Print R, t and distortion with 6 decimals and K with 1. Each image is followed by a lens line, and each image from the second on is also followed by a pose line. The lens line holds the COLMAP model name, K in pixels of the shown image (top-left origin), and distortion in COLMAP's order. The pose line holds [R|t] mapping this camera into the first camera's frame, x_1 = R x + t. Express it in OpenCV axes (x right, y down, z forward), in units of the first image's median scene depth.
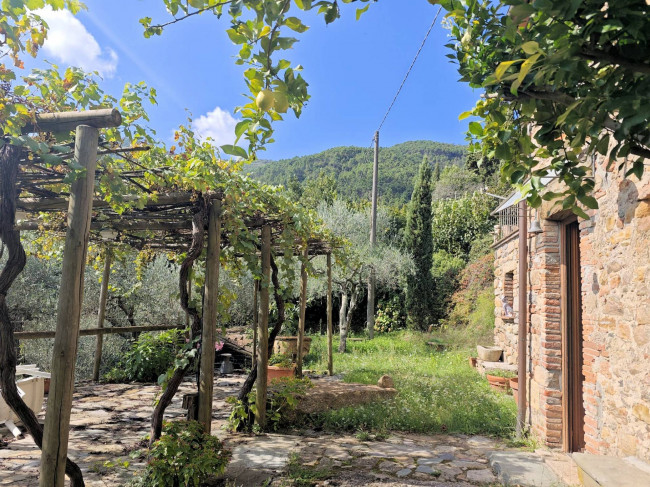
lens RADIAL K [[461.7, 0, 325.0], [0, 461.7, 243.5], [0, 0, 1]] dist [0.004551, 0.000307]
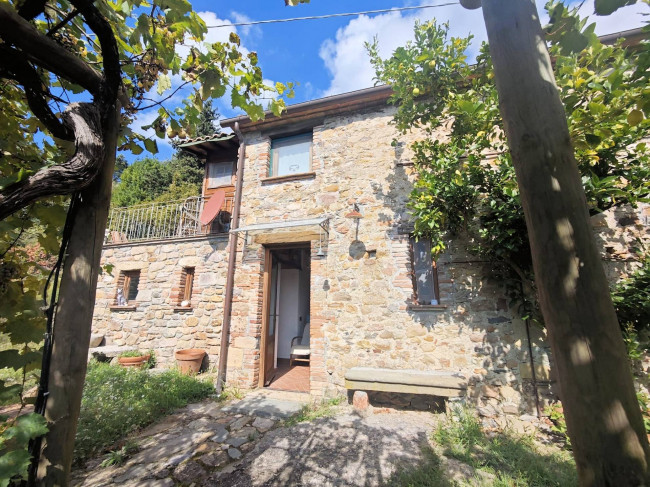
lens RADIAL K [[274.0, 0, 325.0], [0, 274.0, 243.5], [0, 0, 1]] dist [-0.015258, 0.009635]
pose [[0.134530, 0.178442, 0.974710, -0.466841], [-0.123874, 0.978964, -0.162123, 0.082043], [-0.983136, -0.098931, 0.153804, 0.675657]]
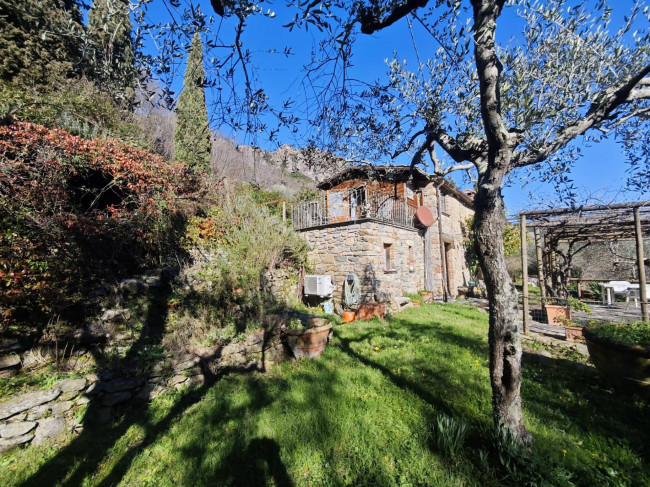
lens RADIAL K [[274.0, 0, 325.0], [0, 274.0, 243.5], [0, 0, 1]] dist [-0.015258, 0.009635]
pose [[-0.854409, 0.005198, 0.519575, 0.157259], [-0.096952, 0.980794, -0.169244, 0.458645], [-0.510476, -0.194977, -0.837495, 3.551506]]
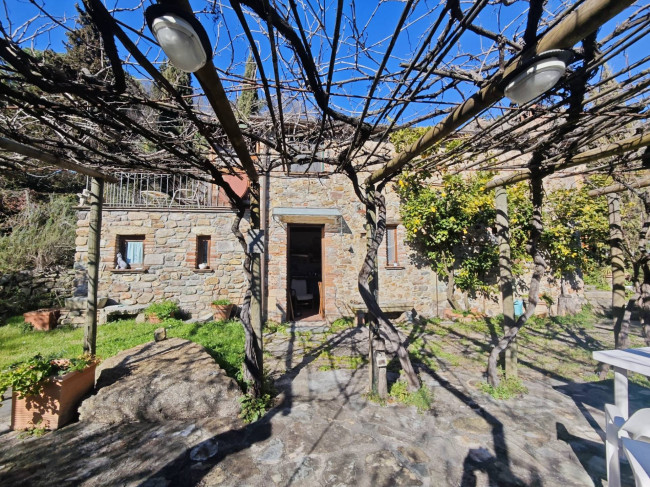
lens RADIAL K [[274.0, 0, 325.0], [0, 274.0, 243.5], [0, 0, 1]] dist [-0.015258, 0.009635]
pose [[-0.295226, 0.039353, 0.954617, -0.886219], [-0.129831, 0.988231, -0.080890, 0.139448], [-0.946565, -0.147820, -0.286643, 1.270262]]
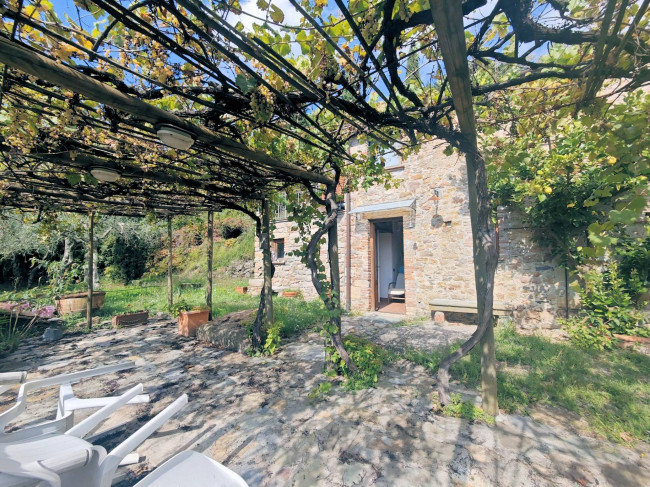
lens RADIAL K [[274.0, 0, 325.0], [0, 274.0, 243.5], [0, 0, 1]] dist [-0.015258, 0.009635]
pose [[0.422623, 0.014317, 0.906192, -0.965406], [-0.092346, 0.995351, 0.027342, 0.059747], [-0.901588, -0.095239, 0.421981, 0.629716]]
